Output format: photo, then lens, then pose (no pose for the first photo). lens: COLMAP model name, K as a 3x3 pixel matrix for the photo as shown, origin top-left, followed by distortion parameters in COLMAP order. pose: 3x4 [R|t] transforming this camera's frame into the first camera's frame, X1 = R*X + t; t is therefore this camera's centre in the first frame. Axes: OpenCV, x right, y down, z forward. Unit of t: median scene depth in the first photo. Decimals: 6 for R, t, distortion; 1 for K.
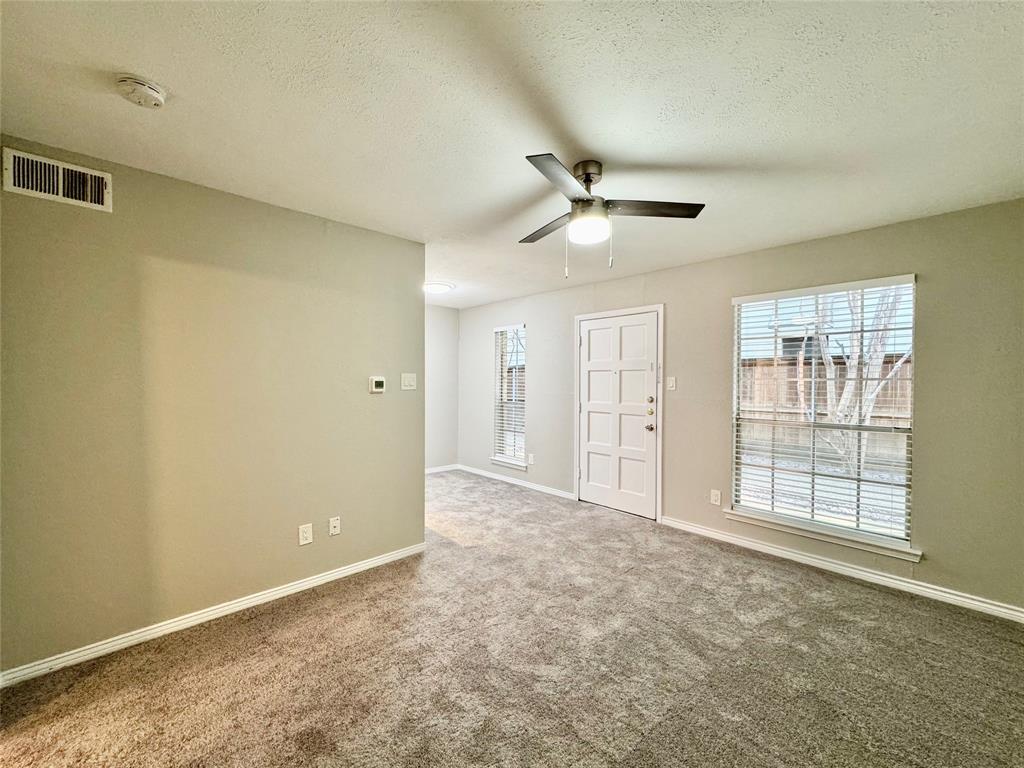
lens RADIAL K [[410.7, 0, 509.8], [0, 410.7, 384.3], [0, 0, 1]] dist [-0.002586, 0.000528]
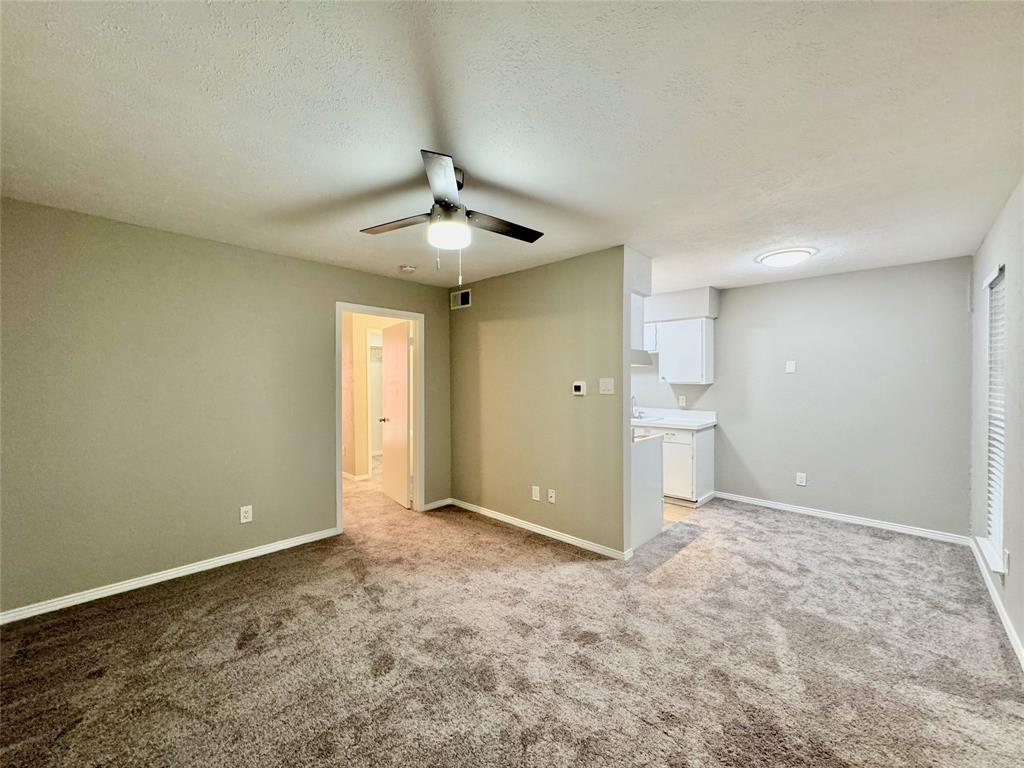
lens RADIAL K [[410.7, 0, 515.2], [0, 410.7, 382.2], [0, 0, 1]] dist [-0.002586, 0.000528]
pose [[0.067790, 0.000484, -0.997699, 0.678623], [-0.014813, 0.999890, -0.000521, -0.011755], [0.997590, 0.014815, 0.067790, 0.615857]]
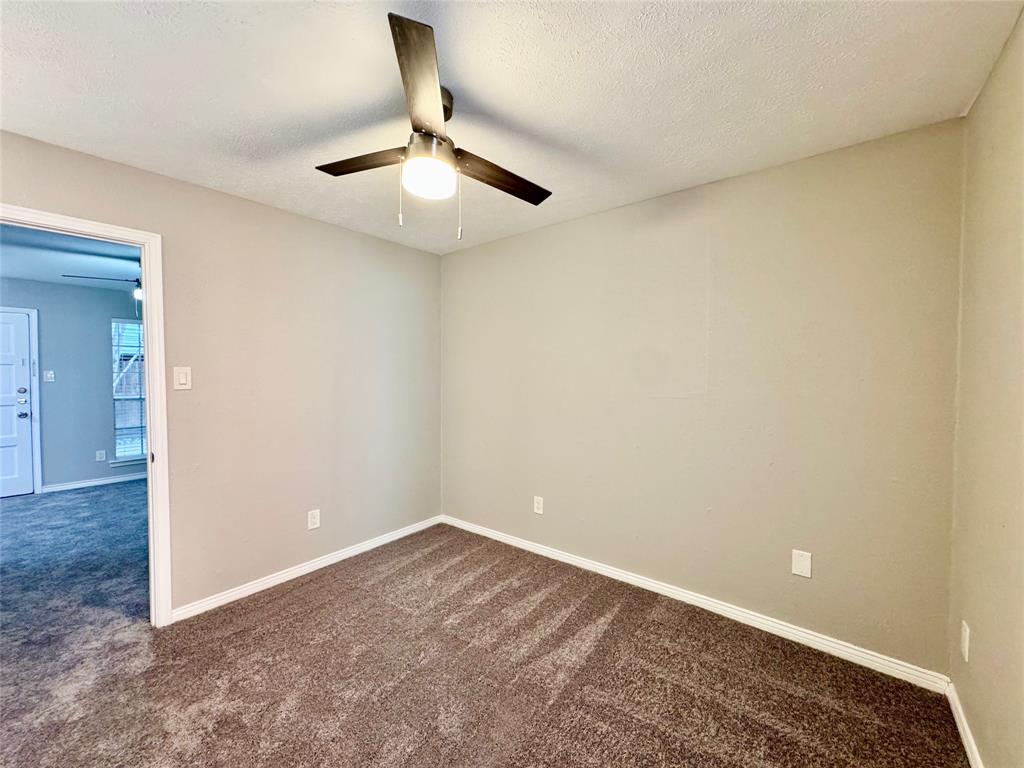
lens RADIAL K [[410.7, 0, 510.5], [0, 410.7, 382.6], [0, 0, 1]] dist [-0.002586, 0.000528]
pose [[-0.138150, -0.028353, 0.990005, -1.093446], [0.011723, 0.999473, 0.030260, -0.004106], [-0.990342, 0.015786, -0.137745, -0.214409]]
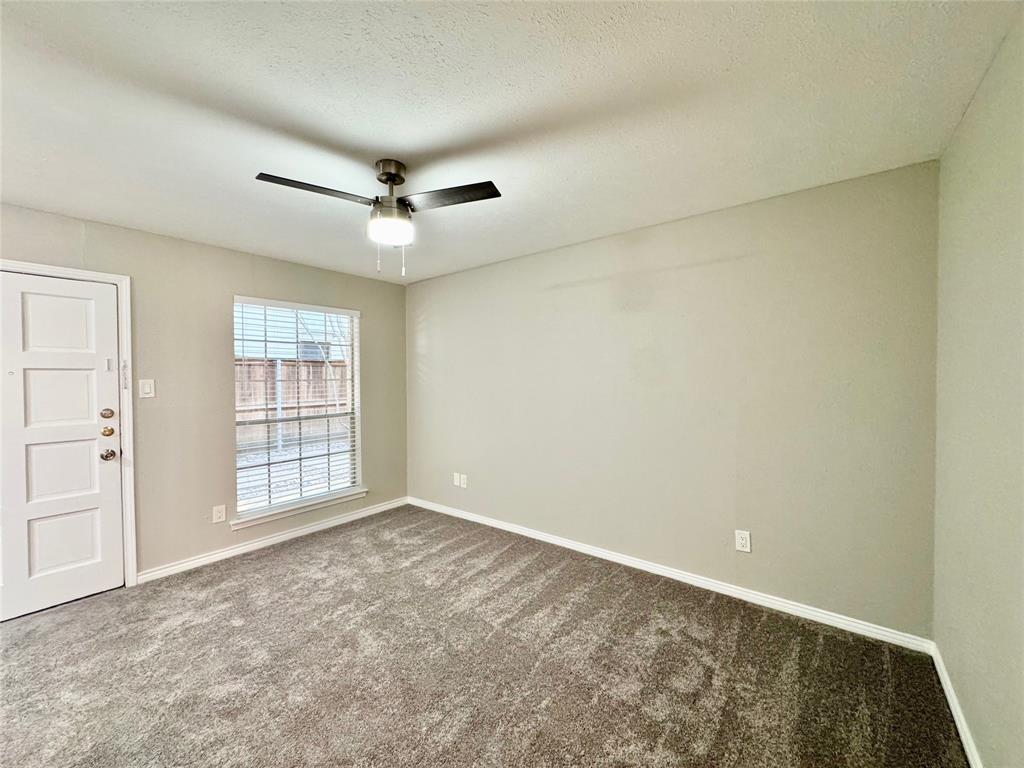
lens RADIAL K [[410.7, 0, 509.8], [0, 410.7, 383.1], [0, 0, 1]] dist [-0.002586, 0.000528]
pose [[-0.139302, -0.016773, 0.990108, -0.465261], [0.023549, 0.999518, 0.020245, -0.011927], [-0.989970, 0.026136, -0.138840, 0.490655]]
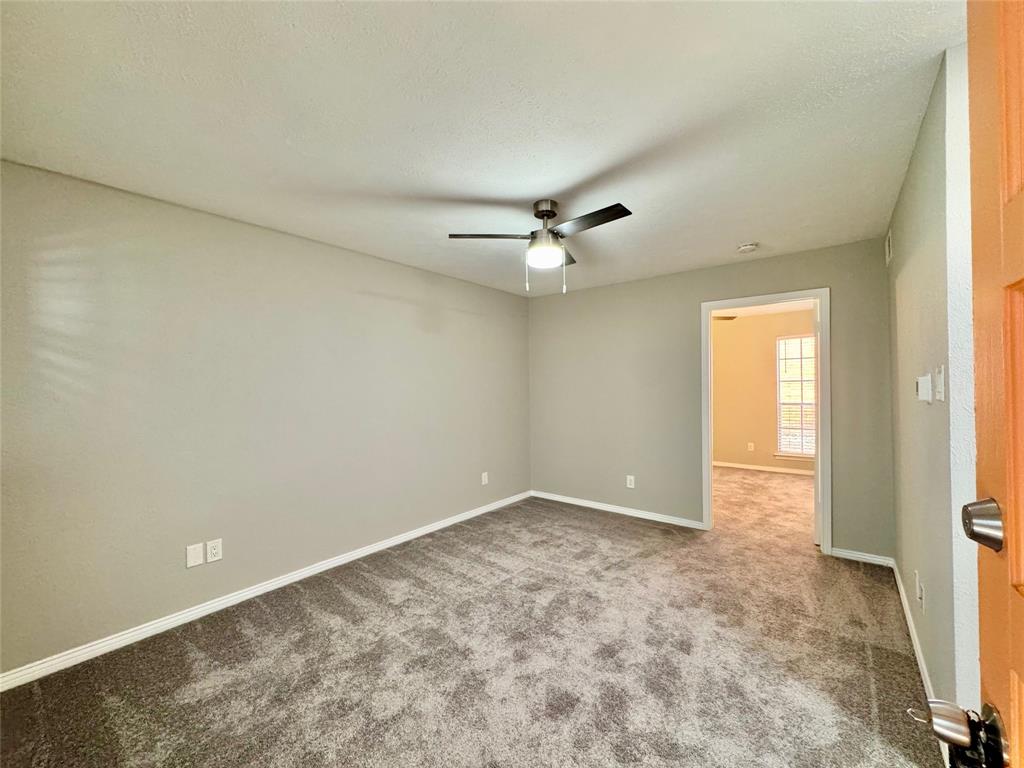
lens RADIAL K [[410.7, 0, 510.2], [0, 410.7, 384.1], [0, 0, 1]] dist [-0.002586, 0.000528]
pose [[-0.990190, 0.005432, -0.139620, 0.257841], [0.004661, 0.999972, 0.005846, -0.006564], [0.139648, 0.005138, -0.990188, 1.216891]]
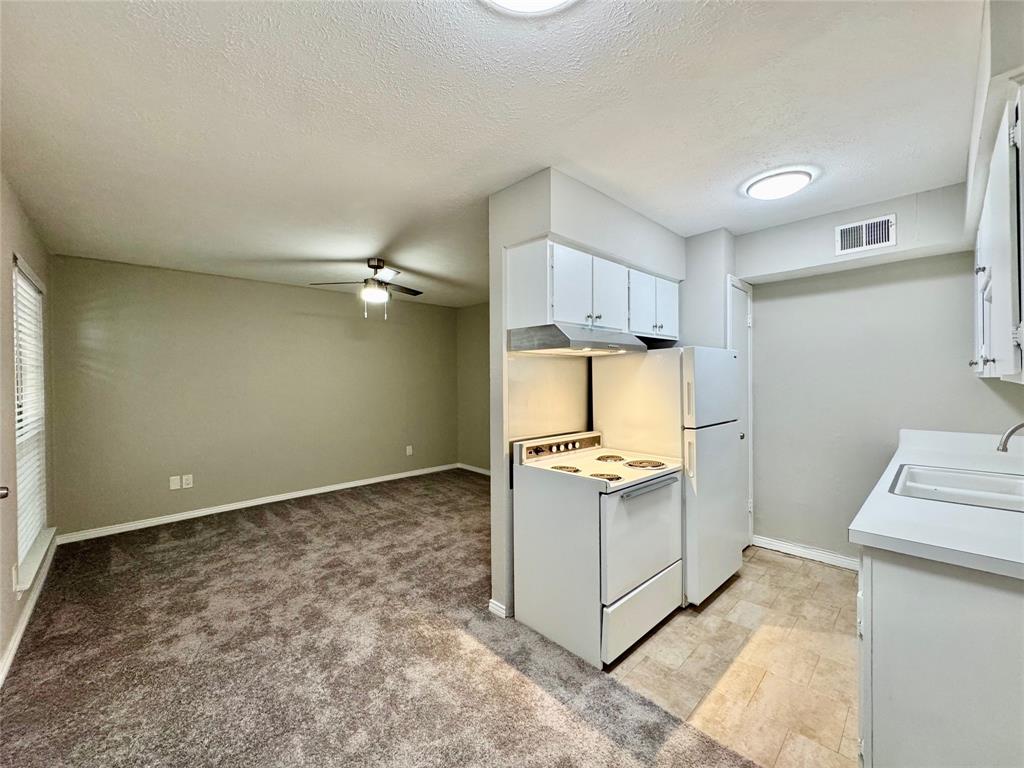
lens RADIAL K [[410.7, 0, 510.0], [0, 410.7, 383.8], [0, 0, 1]] dist [-0.002586, 0.000528]
pose [[-0.999993, 0.002849, -0.002441, -0.218590], [0.002786, 0.999671, 0.025490, -0.016837], [0.002513, 0.025484, -0.999672, 1.576170]]
